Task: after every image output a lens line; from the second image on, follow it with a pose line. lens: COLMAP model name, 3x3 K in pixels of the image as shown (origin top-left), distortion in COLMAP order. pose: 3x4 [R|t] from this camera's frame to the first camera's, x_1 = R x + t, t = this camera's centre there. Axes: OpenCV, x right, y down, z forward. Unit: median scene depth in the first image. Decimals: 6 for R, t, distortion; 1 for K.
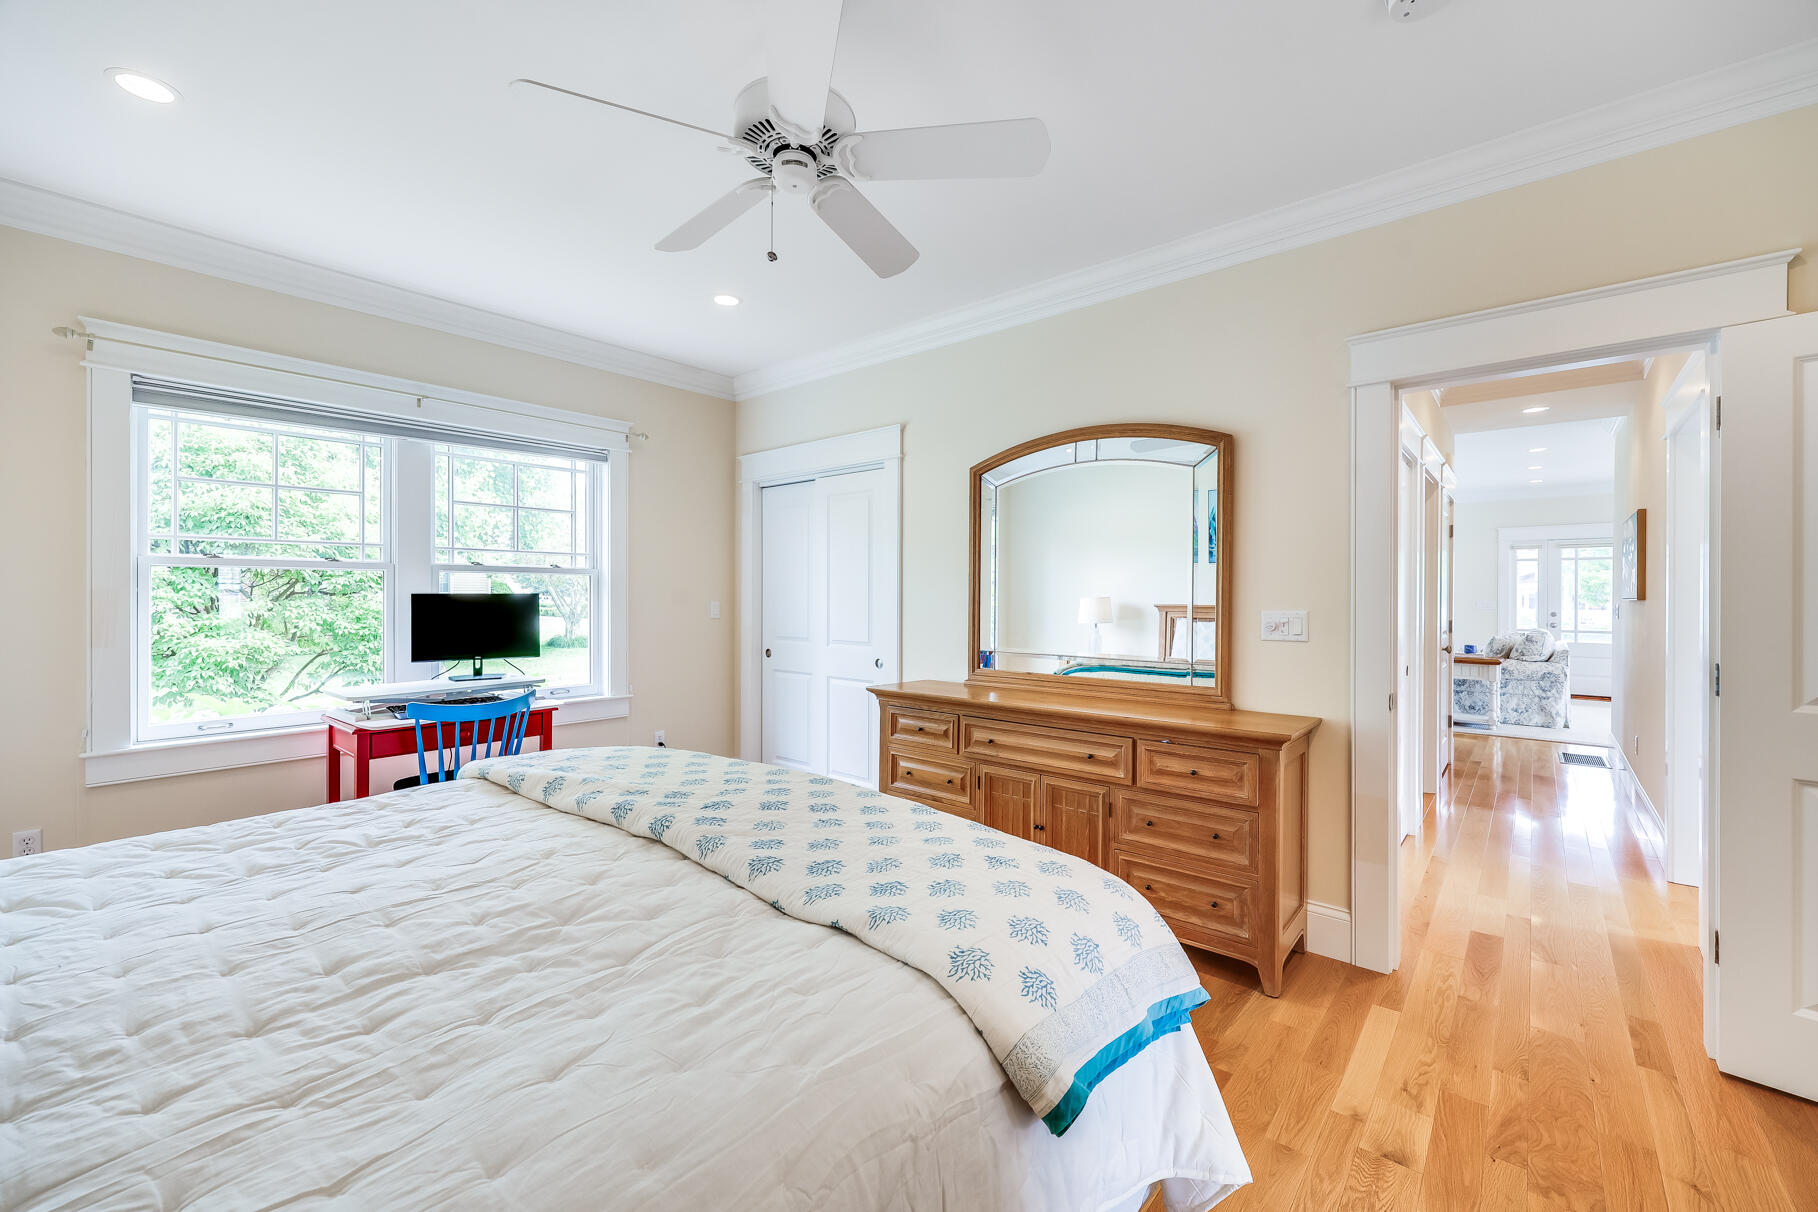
lens RADIAL K [[732.3, 0, 910.8], [0, 732.3, 599.0], [0, 0, 1]] dist [0.004400, 0.000268]
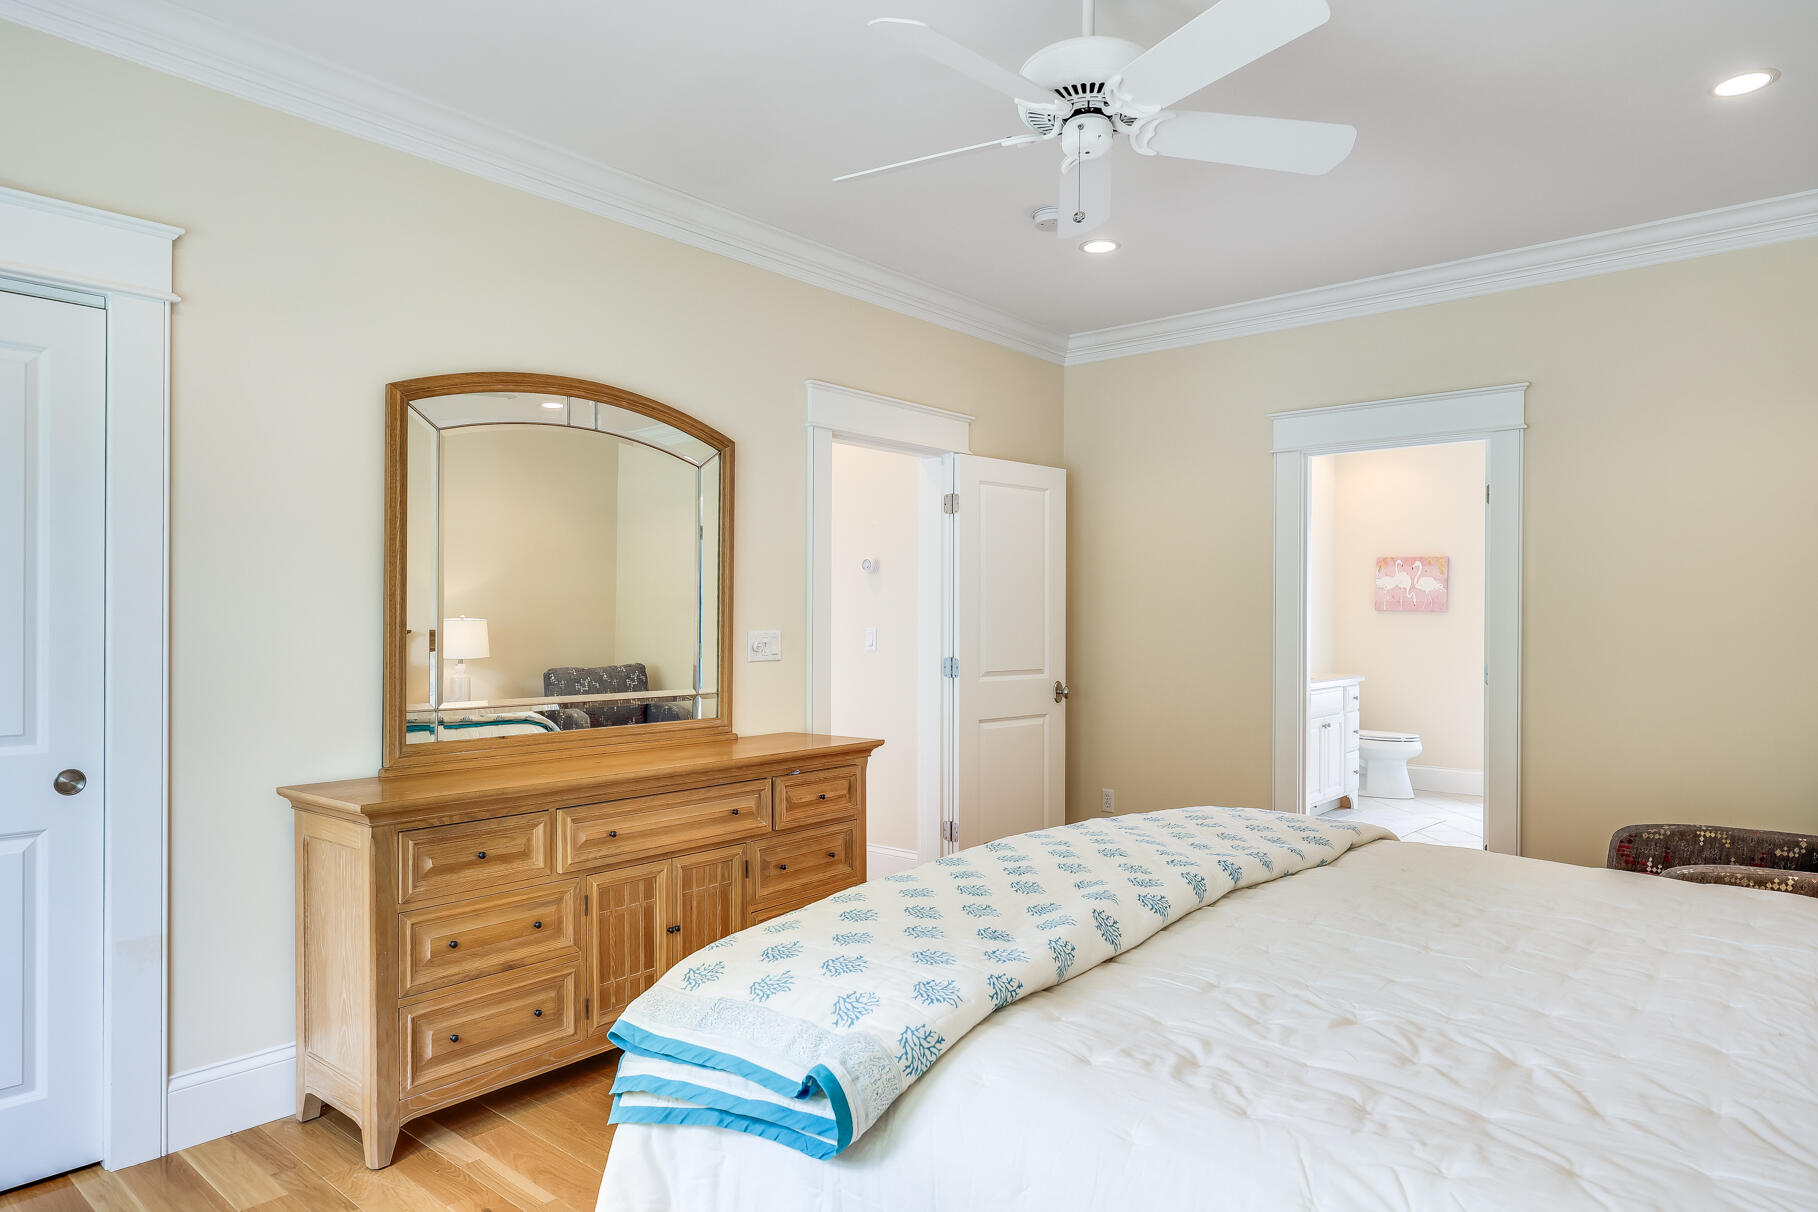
lens RADIAL K [[1139.4, 0, 909.4], [0, 1139.4, 609.9], [0, 0, 1]] dist [-0.005666, -0.002438]
pose [[-0.022842, 0.002149, 0.999737, -1.012652], [-0.000154, 0.999998, -0.002153, -0.008837], [-0.999739, -0.000203, -0.022842, 0.814945]]
